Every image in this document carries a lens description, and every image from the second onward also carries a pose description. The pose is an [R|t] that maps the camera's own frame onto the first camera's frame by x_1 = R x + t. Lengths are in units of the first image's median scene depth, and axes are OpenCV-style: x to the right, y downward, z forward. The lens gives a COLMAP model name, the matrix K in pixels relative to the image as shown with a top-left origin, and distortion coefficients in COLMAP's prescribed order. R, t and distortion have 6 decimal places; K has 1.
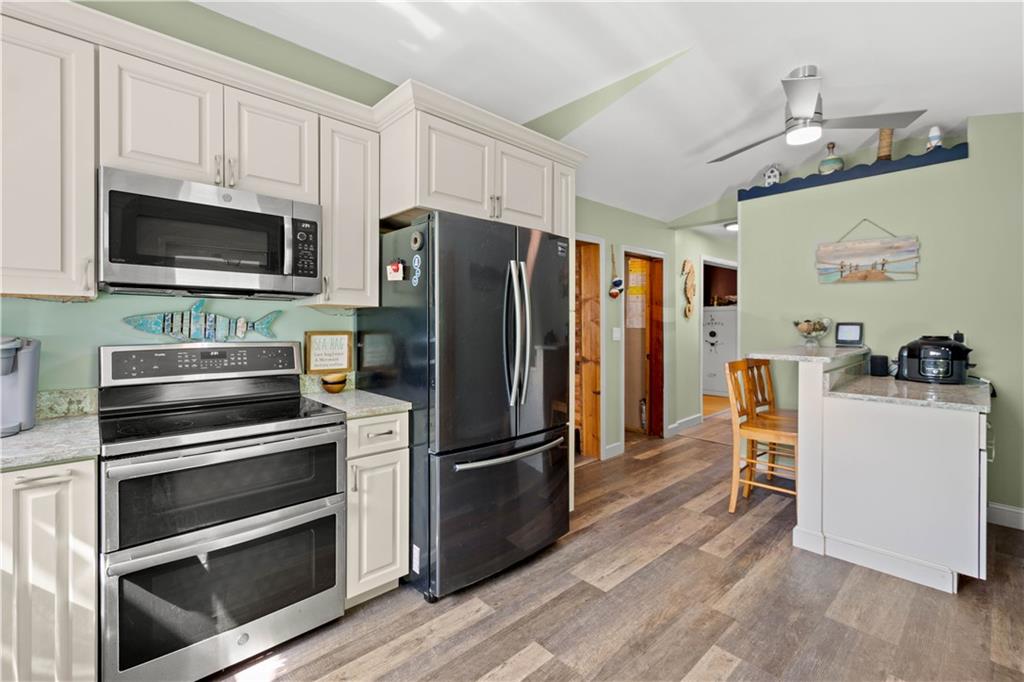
lens RADIAL K [[453.3, 0, 515.5], [0, 453.3, 331.2], [0, 0, 1]] dist [0.000381, -0.000055]
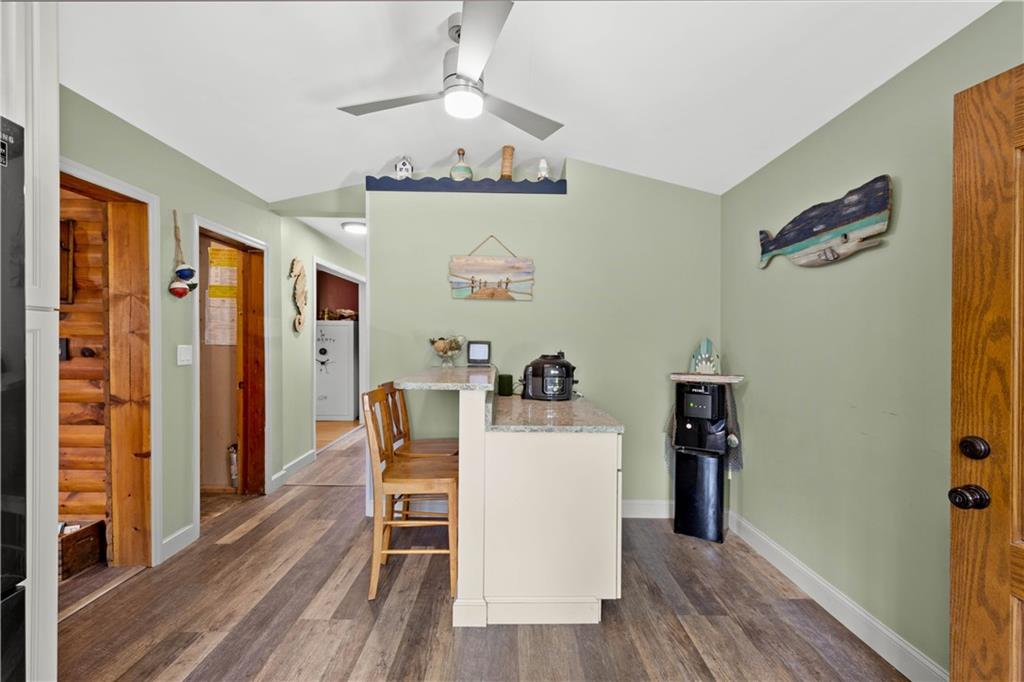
lens RADIAL K [[445.2, 0, 515.5], [0, 445.2, 349.8], [0, 0, 1]] dist [0.008844, 0.000033]
pose [[0.667876, -0.003784, 0.744263, 0.081167], [-0.000590, 0.999984, 0.005614, -0.005620], [-0.744272, -0.004189, 0.667863, 0.291915]]
